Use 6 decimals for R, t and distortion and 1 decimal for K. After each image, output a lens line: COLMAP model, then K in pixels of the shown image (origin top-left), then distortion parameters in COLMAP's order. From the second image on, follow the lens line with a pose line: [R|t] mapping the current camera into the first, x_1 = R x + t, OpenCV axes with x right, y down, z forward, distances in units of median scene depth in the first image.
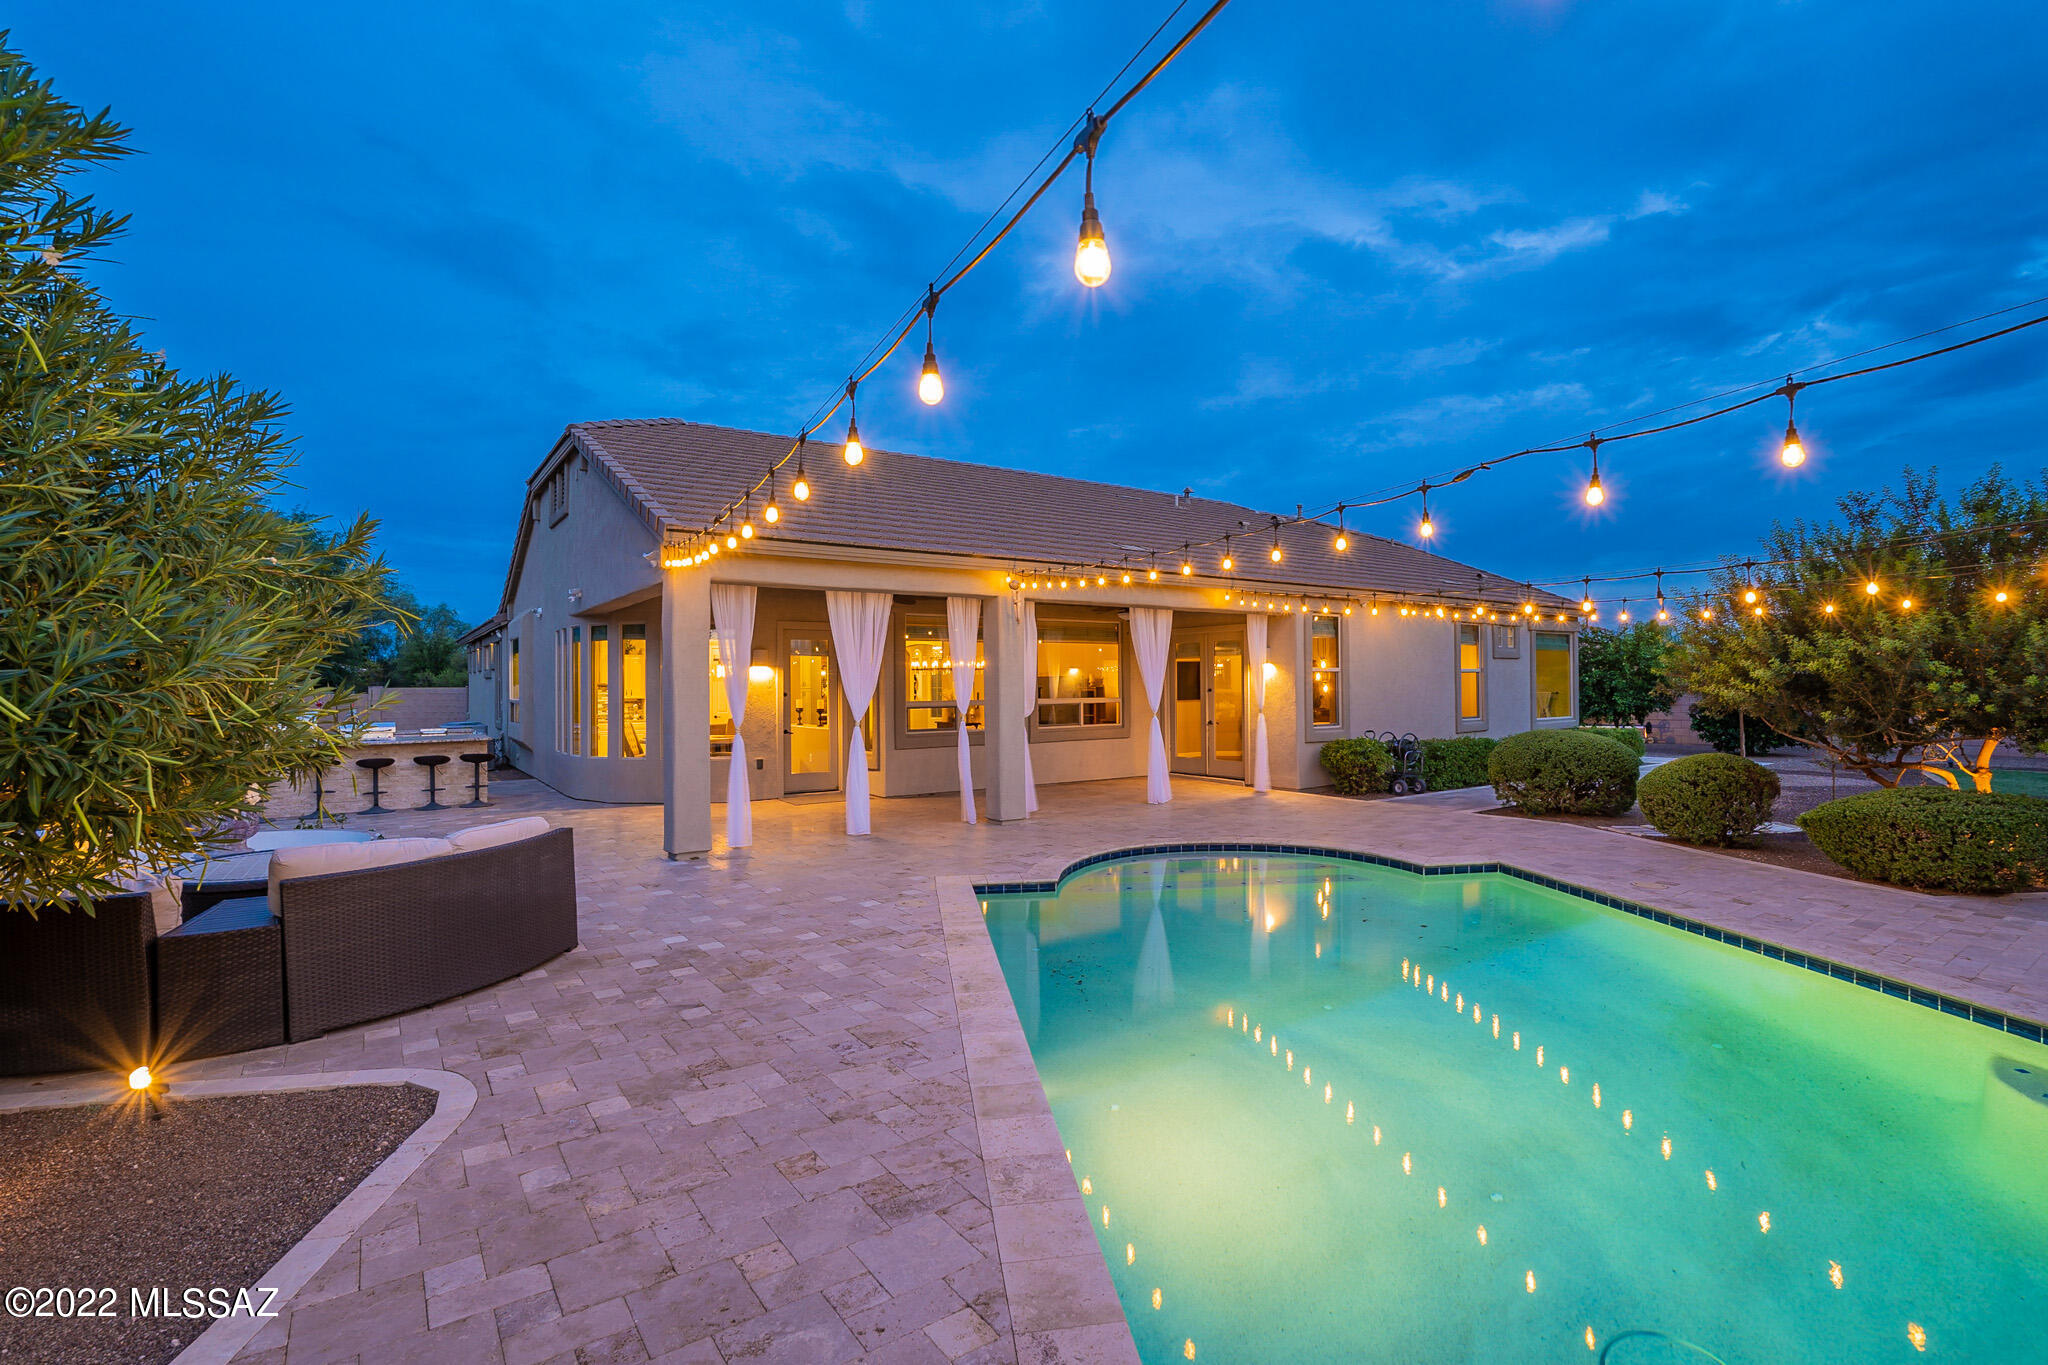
lens RADIAL K [[937.4, 0, 1000.9], [0, 937.4, 667.7], [0, 0, 1]] dist [-0.001069, -0.000155]
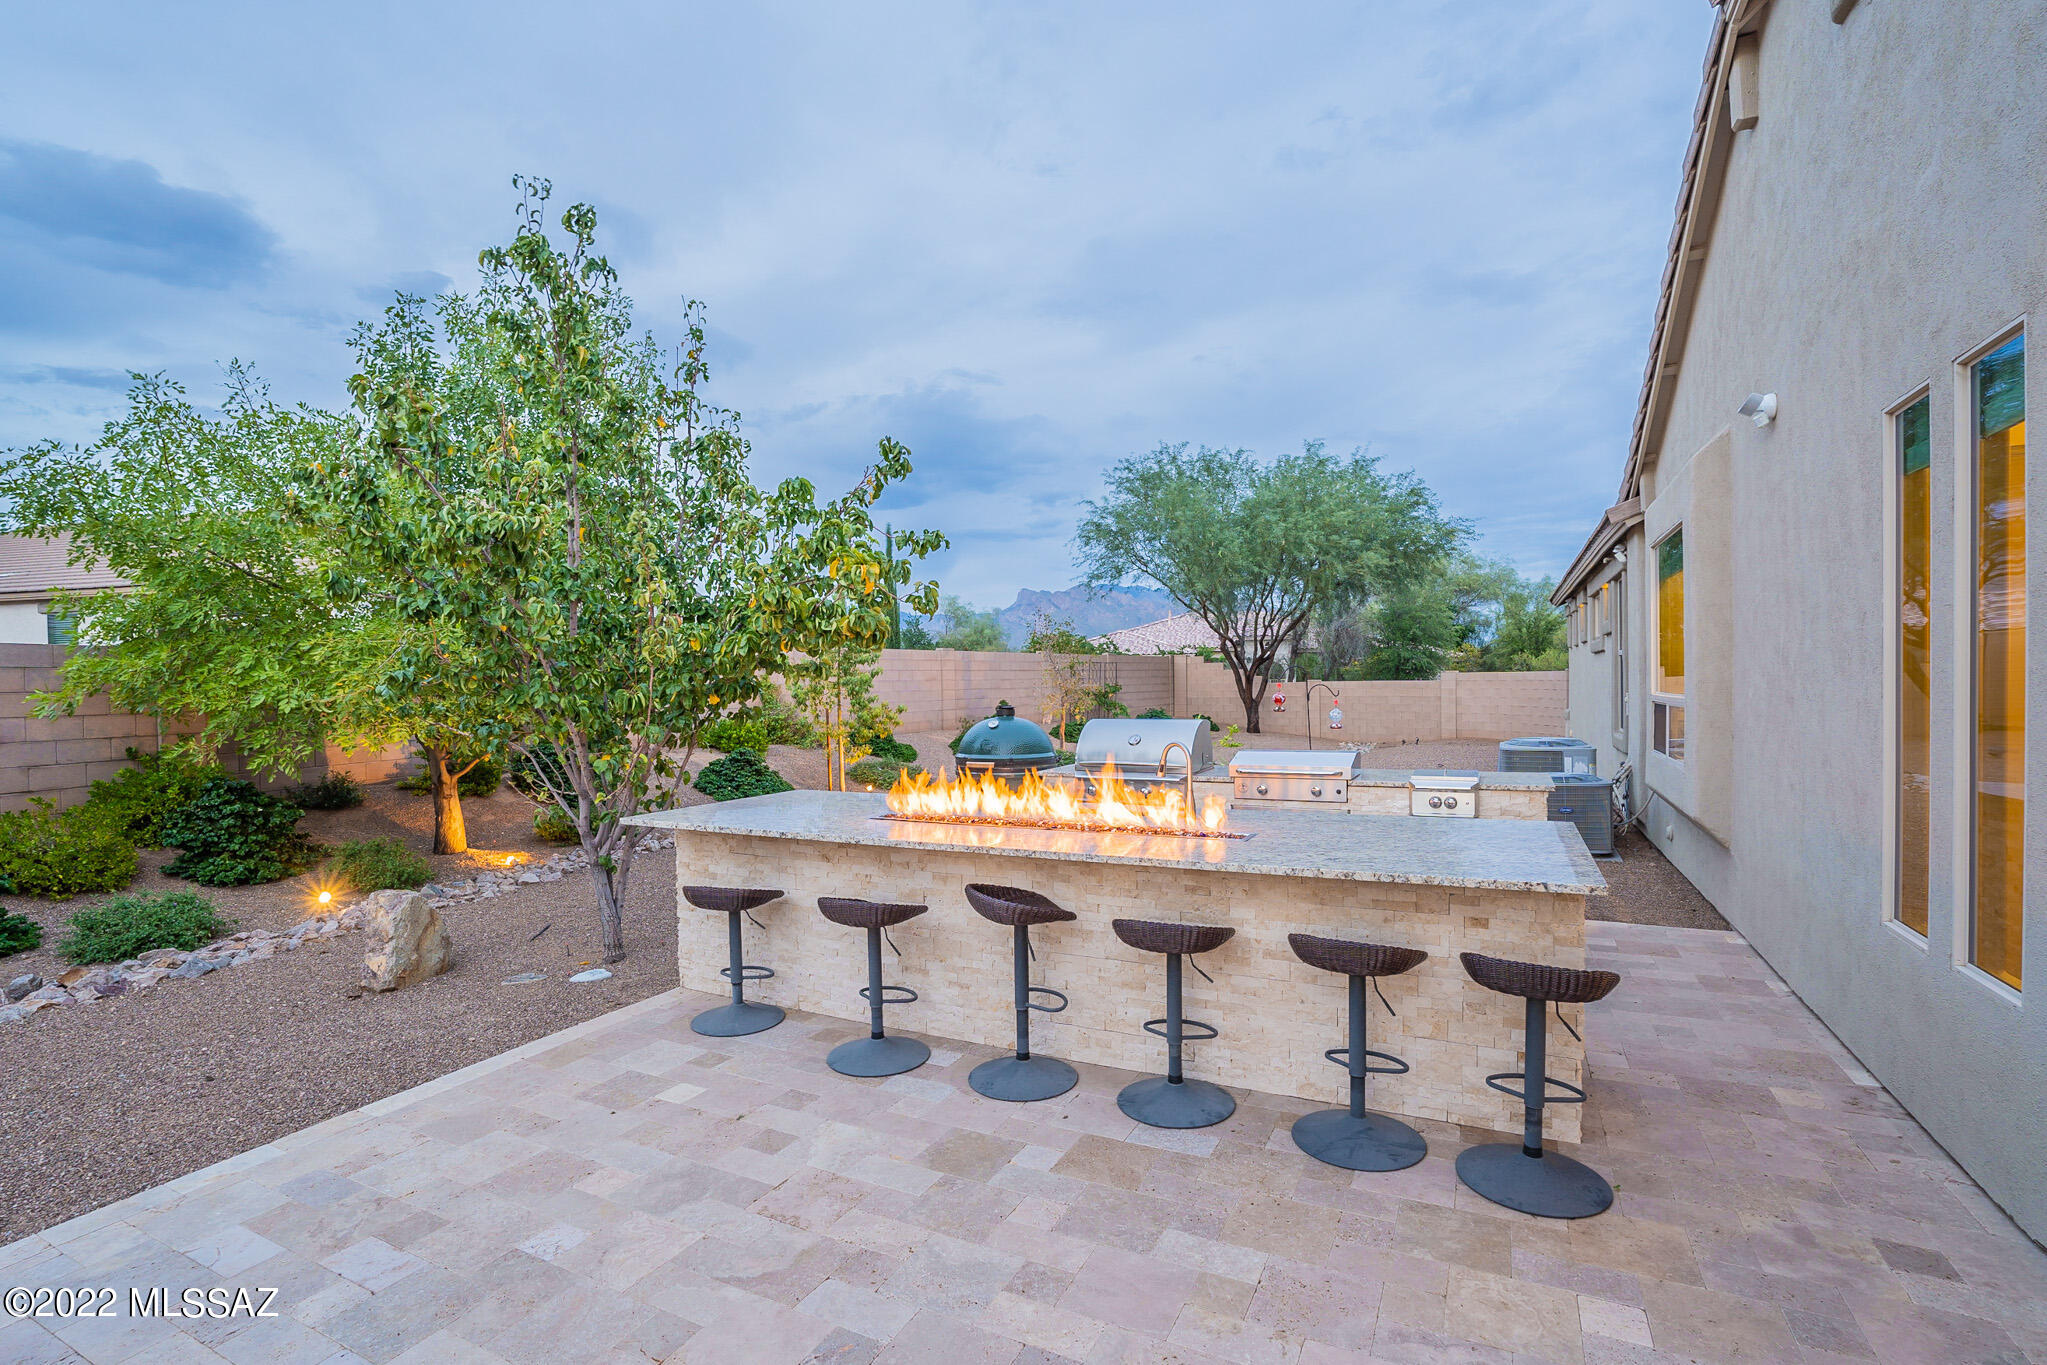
lens RADIAL K [[936.9, 0, 1000.4], [0, 936.9, 667.7], [0, 0, 1]] dist [-0.001069, -0.000155]
pose [[0.478934, -0.000090, -0.877851, -0.286285], [0.013130, 0.999889, 0.007061, 0.014763], [0.877753, -0.014908, 0.478882, 0.526582]]
